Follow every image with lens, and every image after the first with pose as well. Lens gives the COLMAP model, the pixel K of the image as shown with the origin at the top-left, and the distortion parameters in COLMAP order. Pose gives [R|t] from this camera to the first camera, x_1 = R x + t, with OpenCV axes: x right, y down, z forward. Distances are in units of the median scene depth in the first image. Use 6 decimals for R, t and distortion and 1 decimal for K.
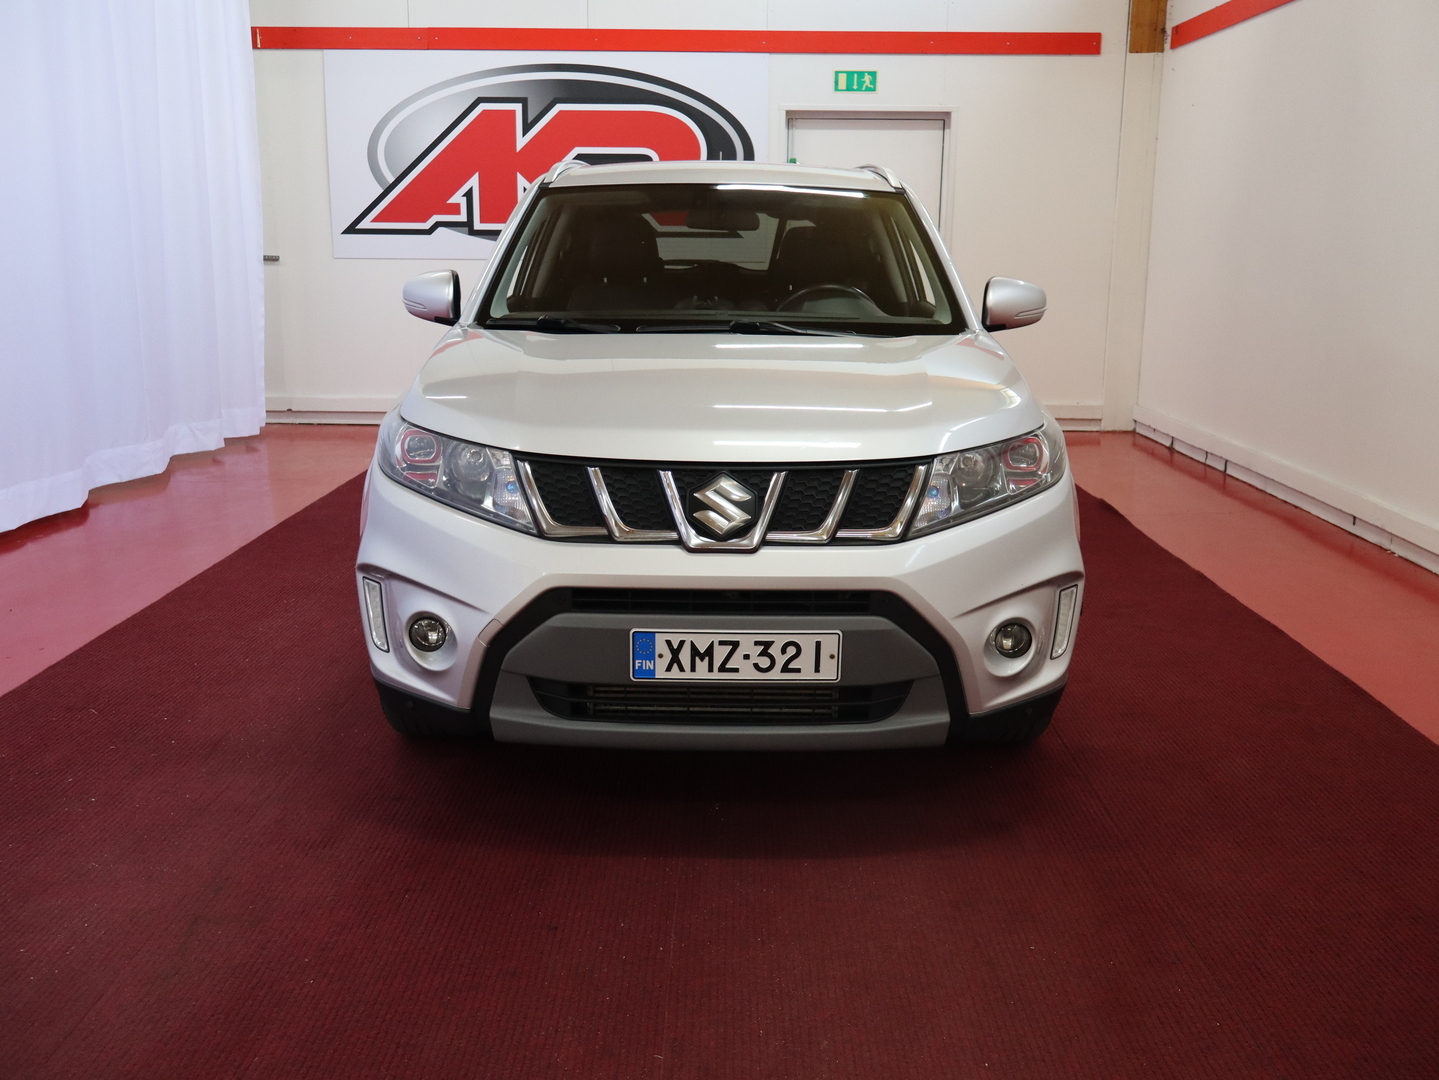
lens RADIAL K [[1374.9, 0, 717.9], [0, 1374.9, 544.7], [0, 0, 1]] dist [0.007182, 0.000000]
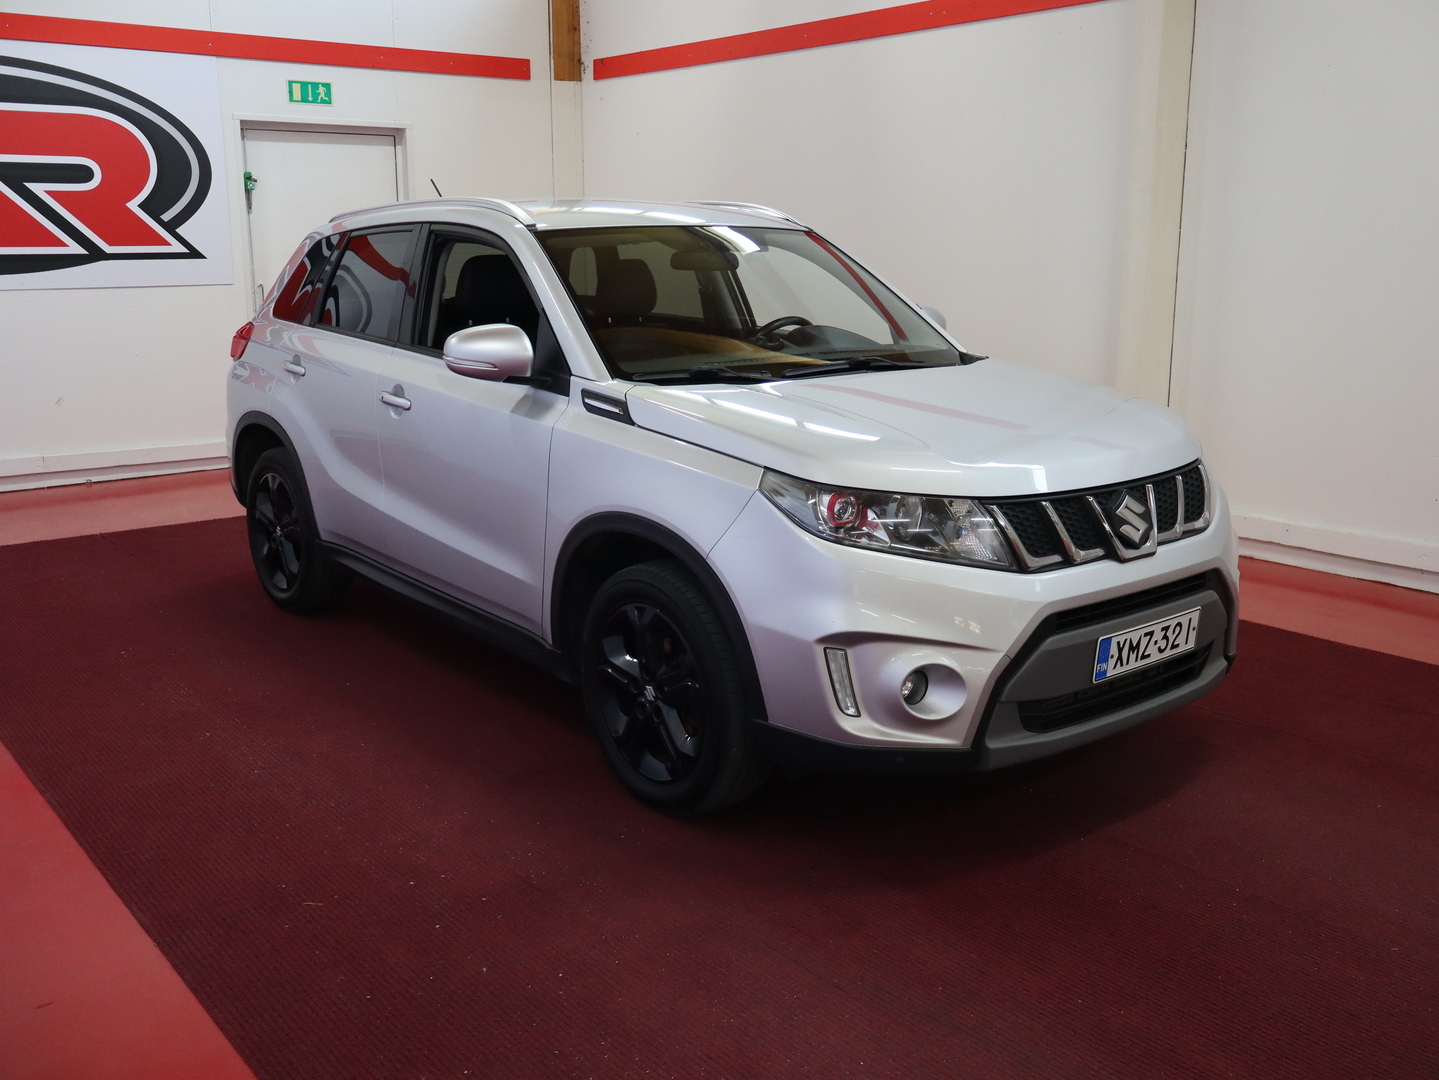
lens RADIAL K [[1374.9, 0, 718.6], [0, 1374.9, 536.5], [0, 0, 1]] dist [0.007182, 0.000000]
pose [[0.767572, -0.149249, 0.623344, -0.327956], [0.149731, 0.987357, 0.052031, -0.041826], [-0.623229, 0.053396, 0.780214, 0.100242]]
